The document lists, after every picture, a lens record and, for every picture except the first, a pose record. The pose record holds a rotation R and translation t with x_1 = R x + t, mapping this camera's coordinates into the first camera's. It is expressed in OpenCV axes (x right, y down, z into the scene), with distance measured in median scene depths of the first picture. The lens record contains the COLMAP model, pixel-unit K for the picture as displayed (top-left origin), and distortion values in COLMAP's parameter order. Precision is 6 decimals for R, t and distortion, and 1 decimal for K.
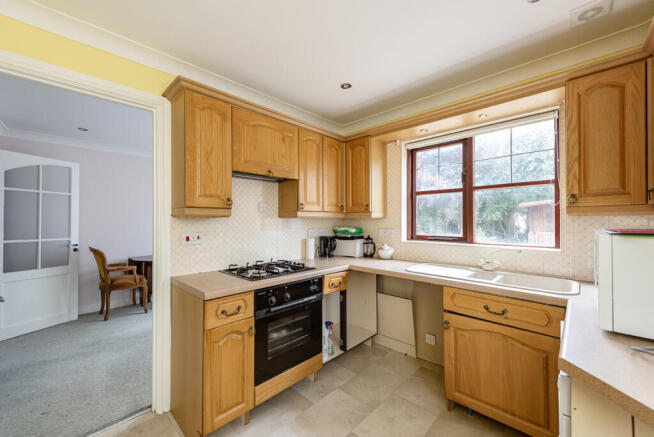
lens RADIAL K [[259.2, 0, 305.5], [0, 259.2, 220.7], [0, 0, 1]] dist [0.001220, 0.000329]
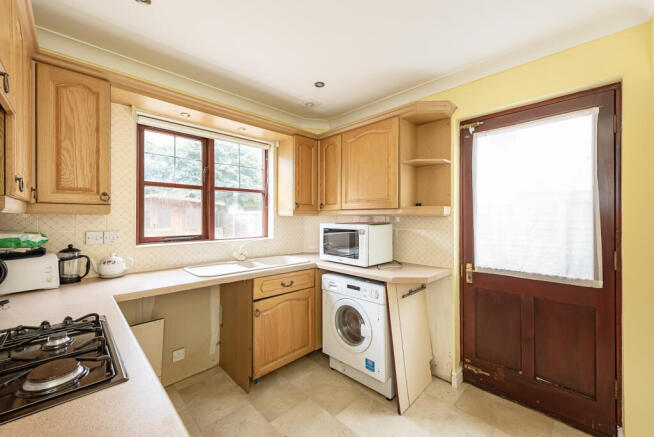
lens RADIAL K [[259.2, 0, 346.1], [0, 259.2, 218.2], [0, 0, 1]] dist [0.001220, 0.000329]
pose [[-0.053062, 0.000514, 0.998591, -0.431768], [0.001380, 0.999999, -0.000441, -0.000536], [-0.998590, 0.001355, -0.053063, 0.504002]]
